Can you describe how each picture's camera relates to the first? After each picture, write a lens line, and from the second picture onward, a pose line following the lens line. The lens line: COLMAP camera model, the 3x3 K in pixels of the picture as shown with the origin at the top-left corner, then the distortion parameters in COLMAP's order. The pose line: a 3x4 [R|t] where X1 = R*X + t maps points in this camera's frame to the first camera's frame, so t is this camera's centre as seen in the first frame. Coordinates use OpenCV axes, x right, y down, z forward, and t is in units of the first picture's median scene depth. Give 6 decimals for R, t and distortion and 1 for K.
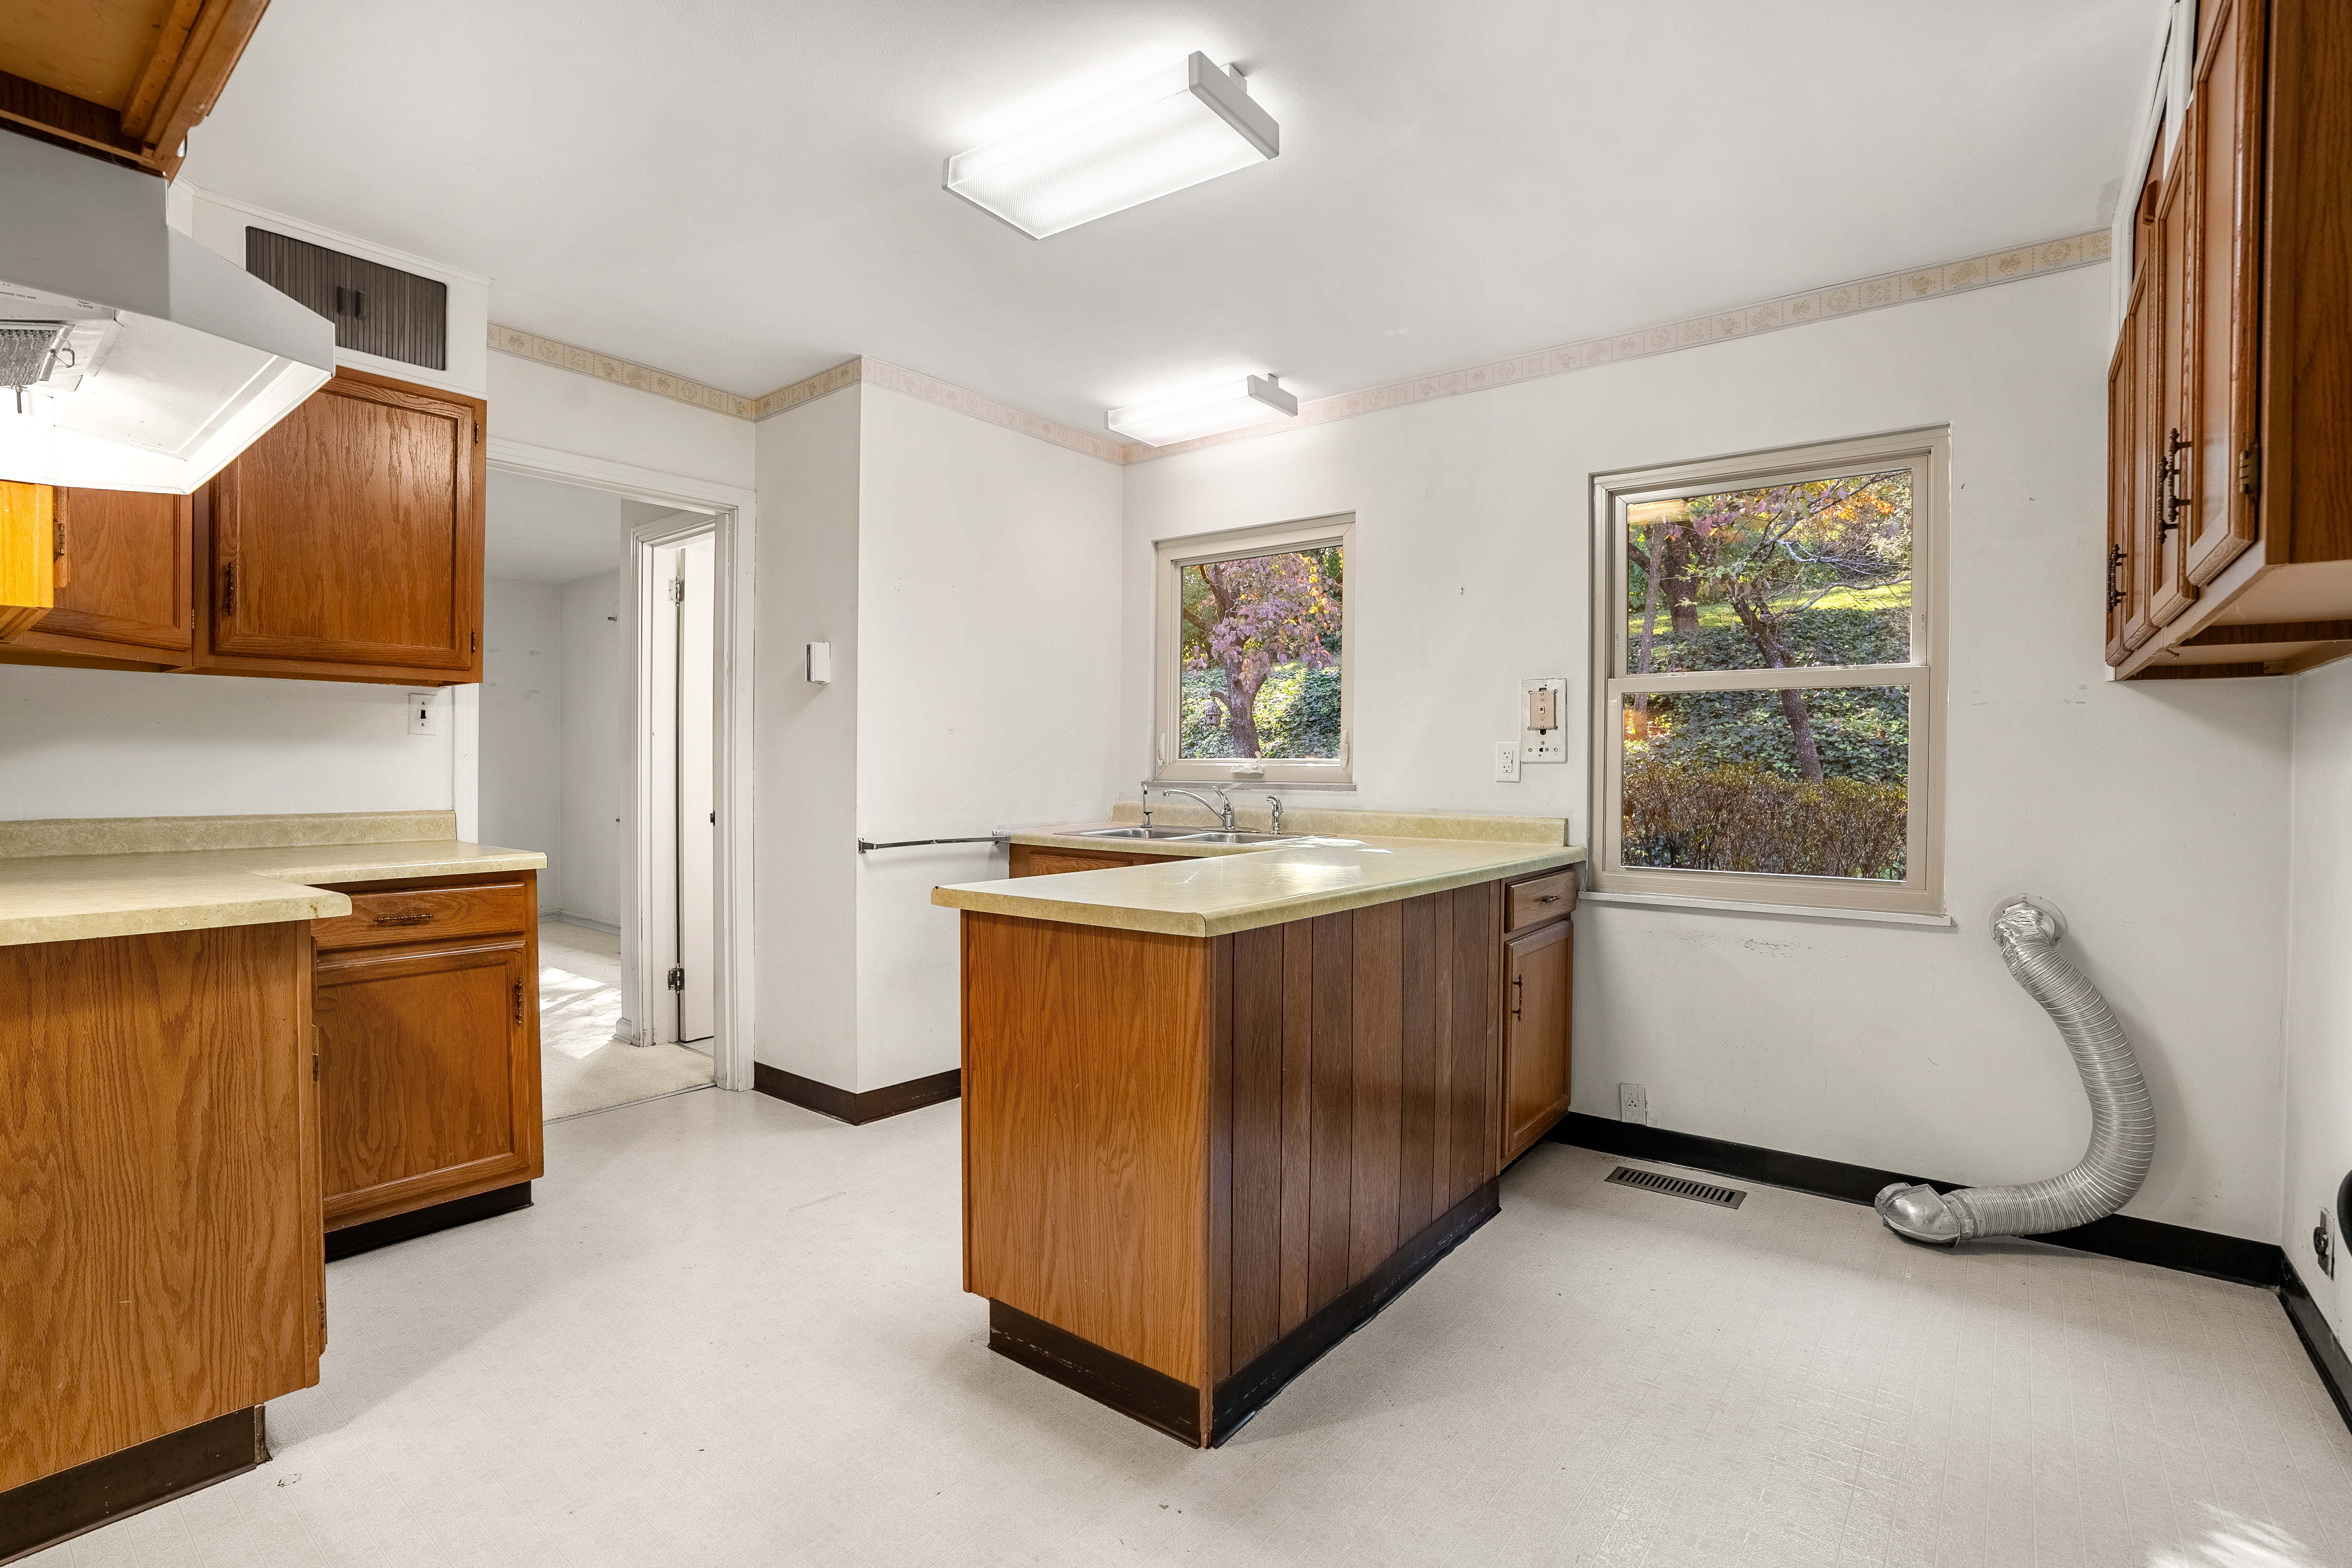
lens RADIAL K [[1088.4, 0, 1152.7], [0, 1088.4, 790.6], [0, 0, 1]] dist [-0.039989, 0.001402]
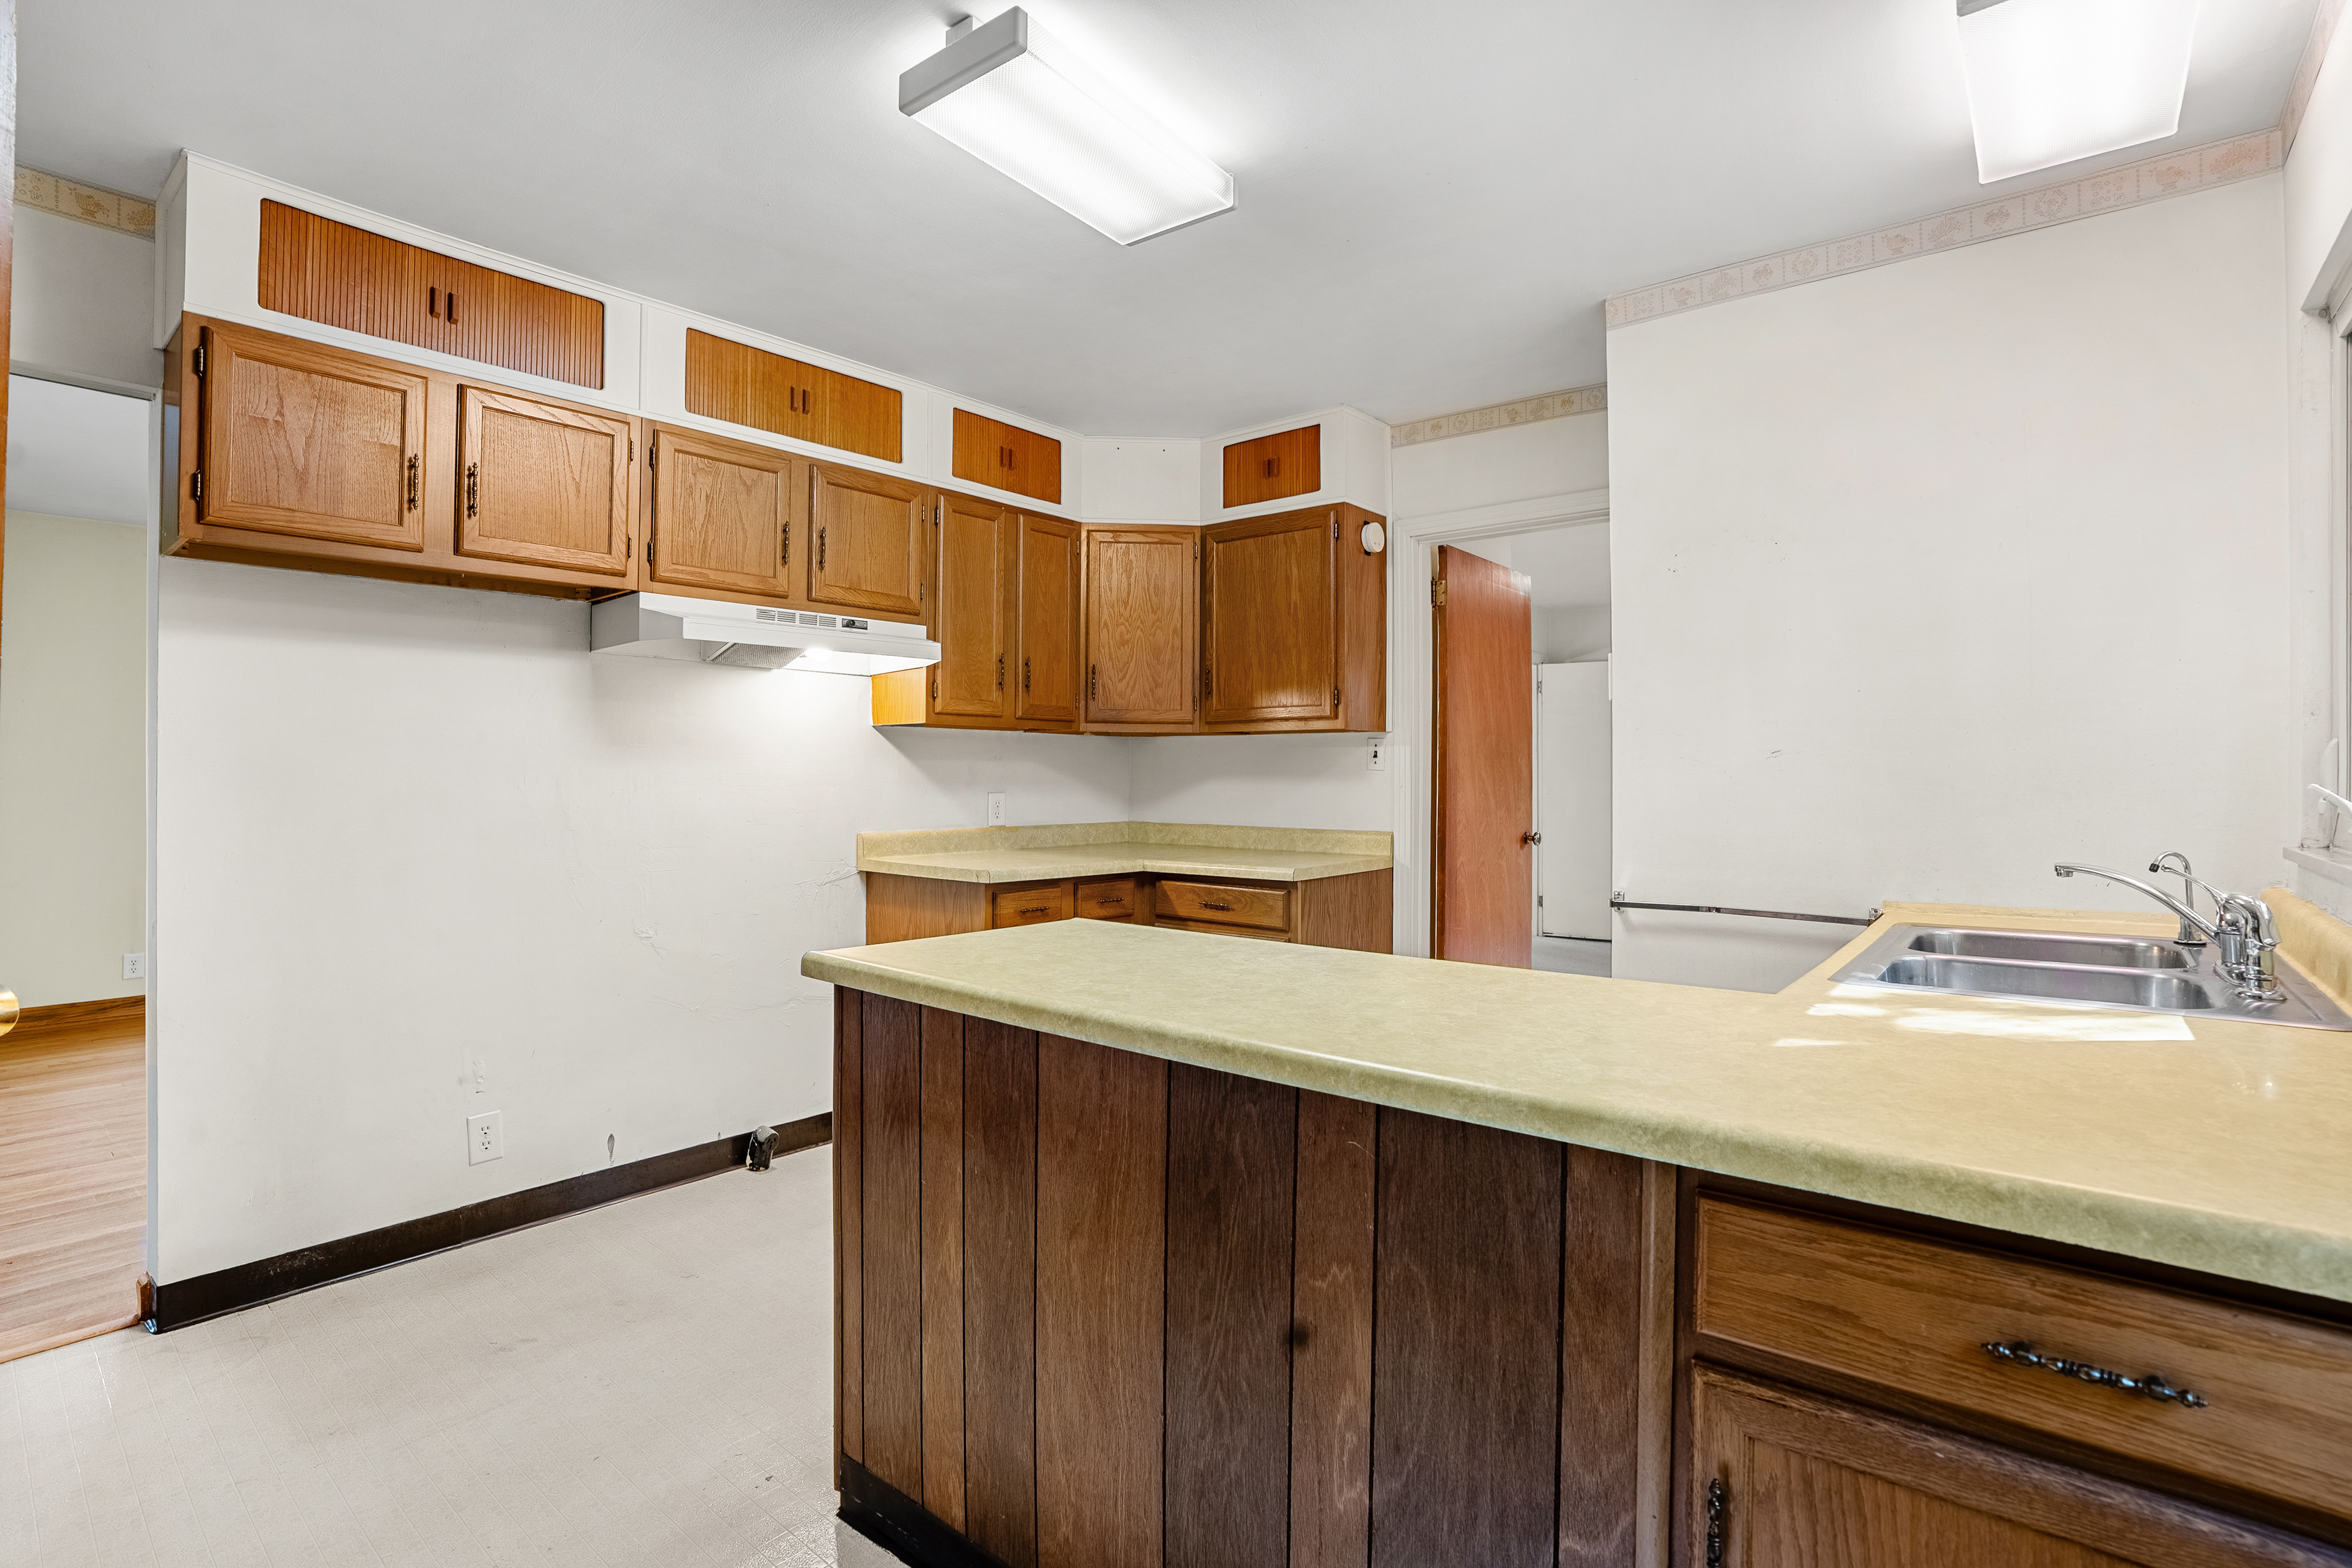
lens RADIAL K [[1088.4, 0, 1157.2], [0, 1088.4, 777.7], [0, 0, 1]] dist [-0.039989, 0.001402]
pose [[-0.001177, -0.003281, -0.999994, 0.747846], [-0.025461, 0.999671, -0.003250, -0.041666], [0.999675, 0.025457, -0.001261, 0.929731]]
